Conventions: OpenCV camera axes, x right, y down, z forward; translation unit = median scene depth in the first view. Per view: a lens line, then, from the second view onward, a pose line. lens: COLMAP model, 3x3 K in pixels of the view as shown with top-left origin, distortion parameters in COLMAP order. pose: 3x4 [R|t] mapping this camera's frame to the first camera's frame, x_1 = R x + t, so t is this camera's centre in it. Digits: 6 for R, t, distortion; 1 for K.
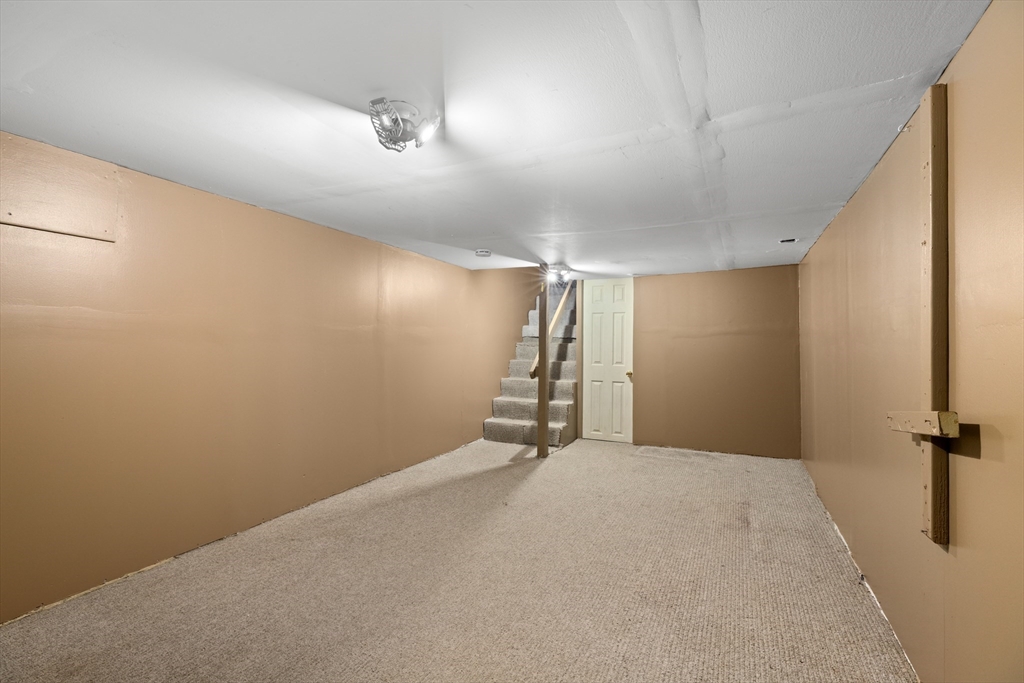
lens RADIAL K [[462.3, 0, 512.0], [0, 462.3, 341.5], [0, 0, 1]] dist [-0.000378, 0.000294]
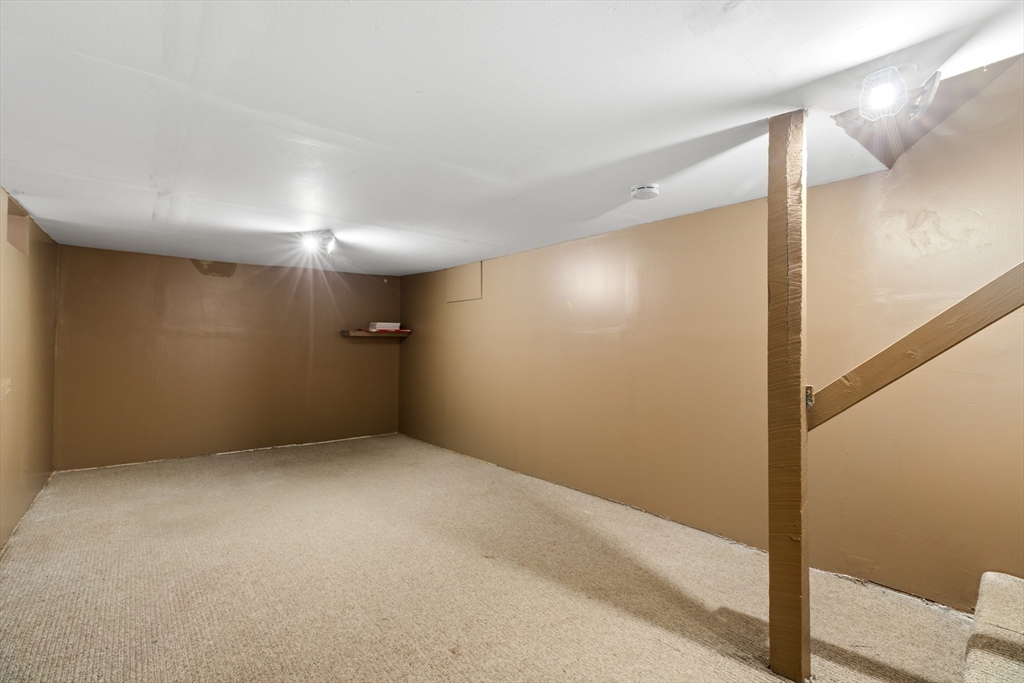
lens RADIAL K [[462.3, 0, 512.0], [0, 462.3, 341.5], [0, 0, 1]] dist [-0.000378, 0.000294]
pose [[-0.410085, -0.011892, -0.911970, 0.626422], [-0.004189, 0.999929, -0.011156, 0.004356], [0.912037, -0.000755, -0.410106, 1.261228]]
